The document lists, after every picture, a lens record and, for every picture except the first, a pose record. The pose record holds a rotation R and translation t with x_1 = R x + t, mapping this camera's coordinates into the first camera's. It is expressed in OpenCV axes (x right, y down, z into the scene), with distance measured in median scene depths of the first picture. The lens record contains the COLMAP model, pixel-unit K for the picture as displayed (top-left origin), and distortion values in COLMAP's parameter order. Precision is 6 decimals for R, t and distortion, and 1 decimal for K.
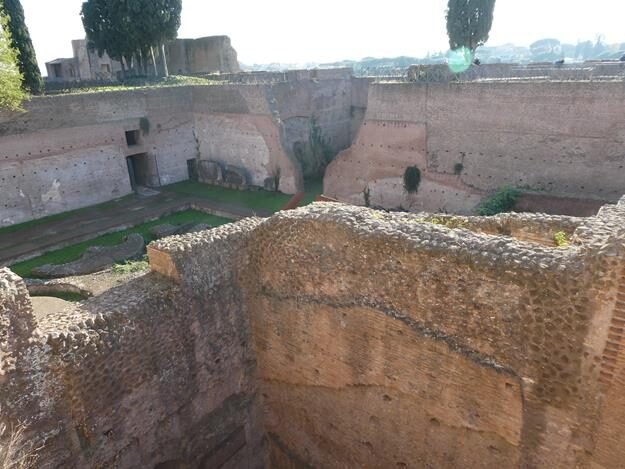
lens RADIAL K [[431.2, 0, 312.5], [0, 431.2, 234.5], [0, 0, 1]] dist [-0.019528, 0.001246]
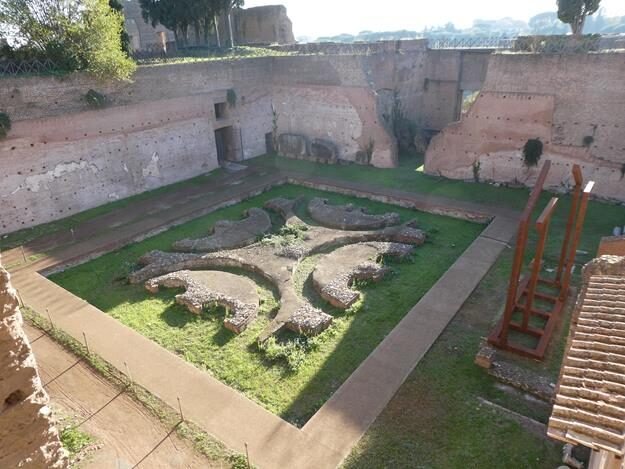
lens RADIAL K [[431.2, 0, 312.5], [0, 431.2, 234.5], [0, 0, 1]] dist [-0.019528, 0.001246]
pose [[0.999802, -0.005823, 0.019025, -0.233457], [0.004830, 0.998644, 0.051840, 0.006724], [-0.019301, -0.051738, 0.998474, 0.005780]]
